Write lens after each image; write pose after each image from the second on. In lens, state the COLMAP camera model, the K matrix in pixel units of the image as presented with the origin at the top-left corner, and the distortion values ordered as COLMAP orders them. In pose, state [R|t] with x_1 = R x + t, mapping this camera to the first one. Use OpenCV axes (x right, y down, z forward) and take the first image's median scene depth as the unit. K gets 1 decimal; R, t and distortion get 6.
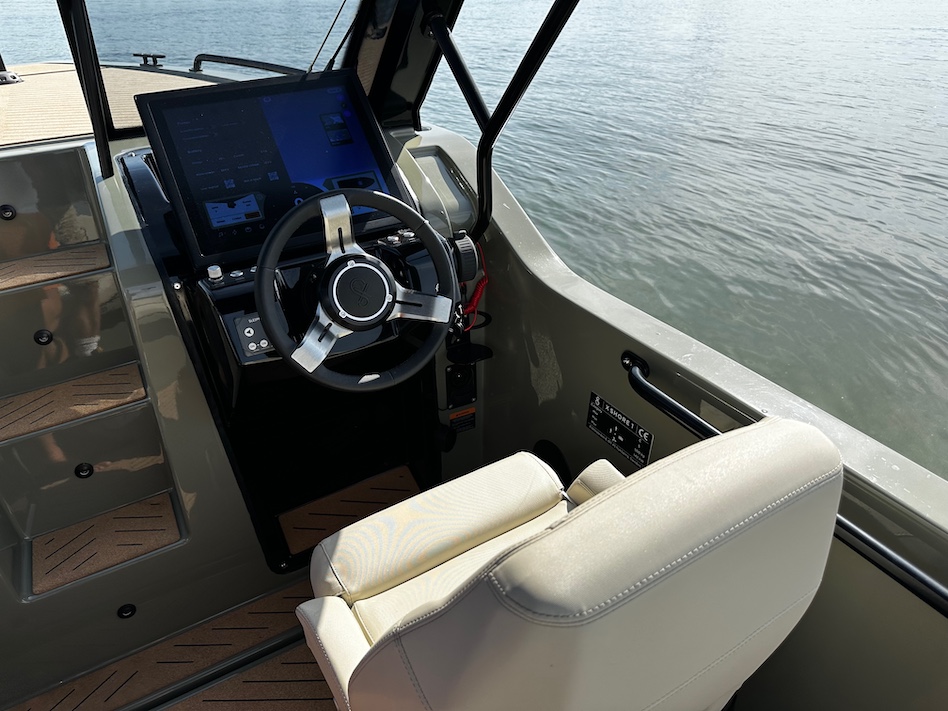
lens RADIAL K [[655.4, 0, 474.0], [0, 655.4, 355.5], [0, 0, 1]] dist [0.005397, 0.001904]
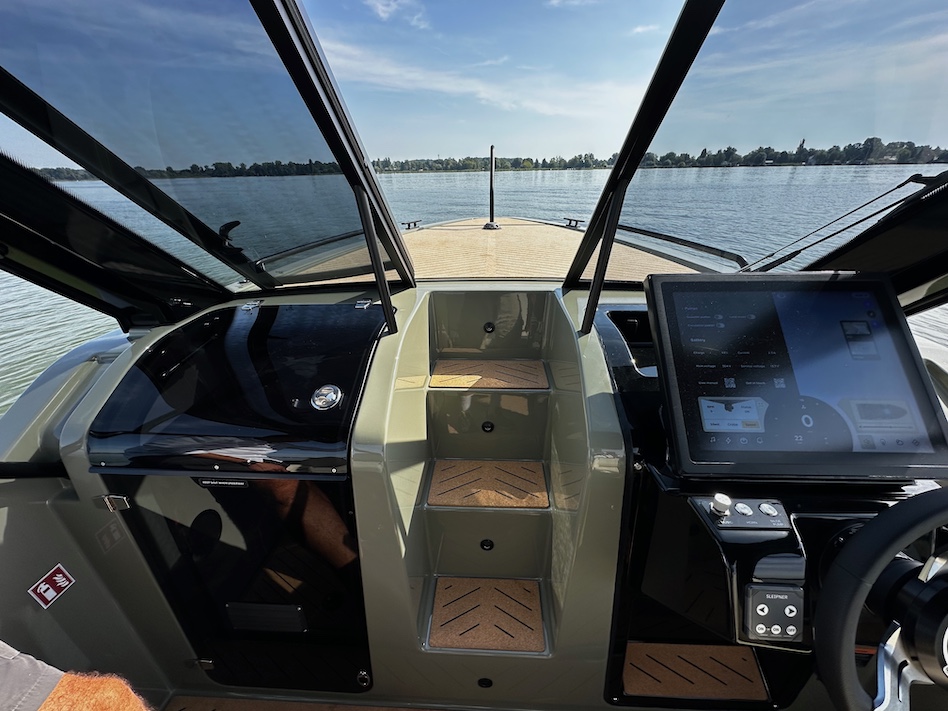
lens RADIAL K [[376.5, 0, 474.0], [0, 376.5, 355.5], [0, 0, 1]] dist [0.001240, -0.000175]
pose [[0.837837, 0.259332, -0.480392, -0.415552], [-0.294892, 0.955529, 0.001515, -0.186838], [0.459422, 0.140395, 0.877052, 0.354667]]
